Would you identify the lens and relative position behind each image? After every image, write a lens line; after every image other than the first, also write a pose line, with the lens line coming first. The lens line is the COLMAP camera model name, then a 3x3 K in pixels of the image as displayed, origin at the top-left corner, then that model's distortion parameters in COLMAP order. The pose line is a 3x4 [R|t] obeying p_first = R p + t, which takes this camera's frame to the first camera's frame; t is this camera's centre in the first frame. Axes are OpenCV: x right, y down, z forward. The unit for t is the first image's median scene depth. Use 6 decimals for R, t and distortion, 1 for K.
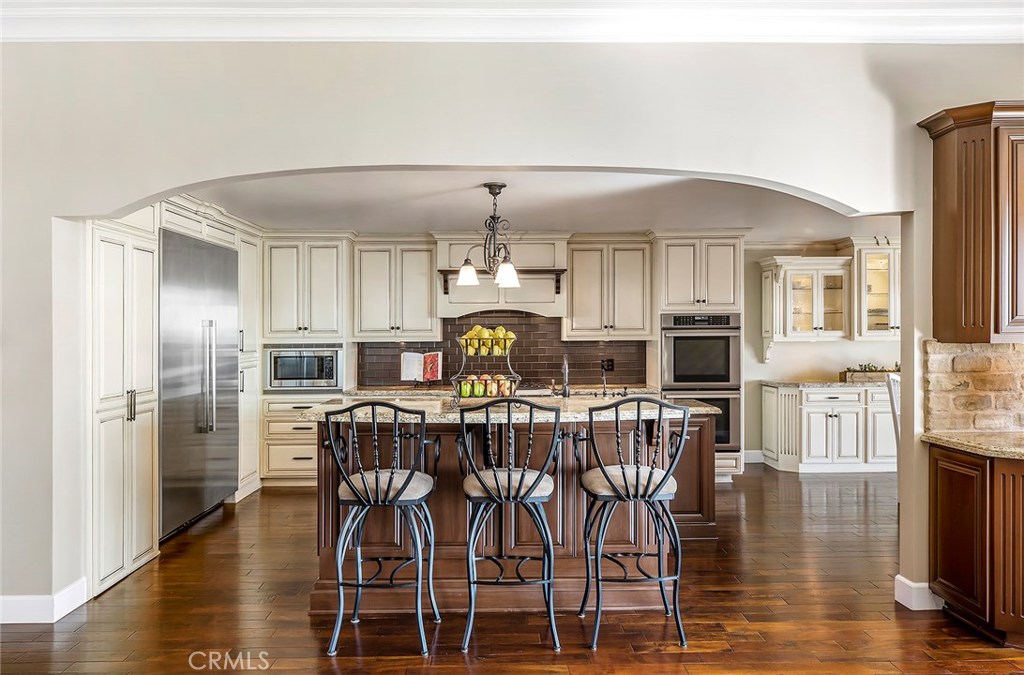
lens RADIAL K [[780.7, 0, 512.0], [0, 780.7, 337.5], [0, 0, 1]] dist [-0.004109, -0.003027]
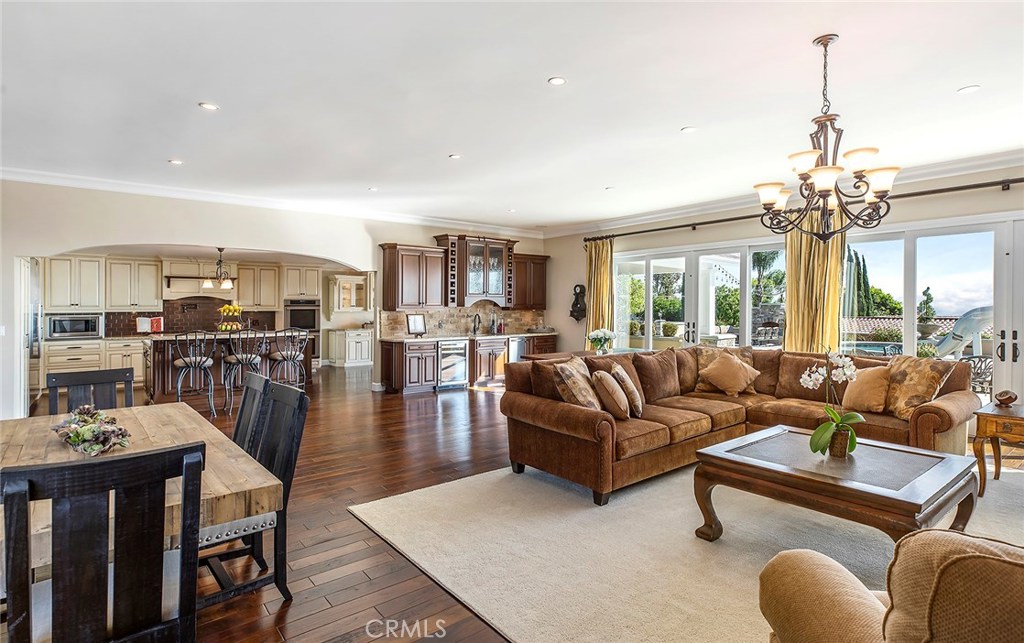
lens RADIAL K [[517.1, 0, 494.4], [0, 517.1, 304.6], [0, 0, 1]] dist [0.044822, -0.000068]
pose [[0.810810, 0.007514, 0.585262, -0.193719], [0.000046, 0.999917, -0.012901, 0.004473], [-0.585310, 0.010487, 0.810742, -0.564521]]
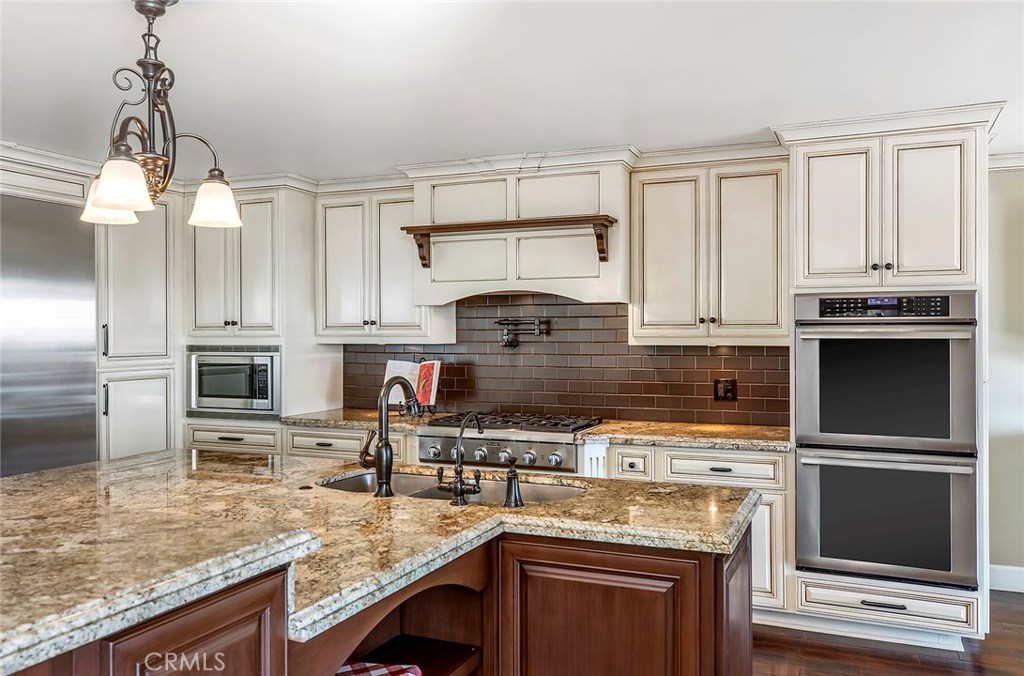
lens RADIAL K [[814.3, 0, 511.2], [0, 814.3, 322.3], [0, 0, 1]] dist [-0.004458, -0.001558]
pose [[0.902697, -0.000111, -0.430277, 0.250966], [-0.005380, 0.999919, -0.011544, -0.005229], [0.430243, 0.012735, 0.902623, 0.447538]]
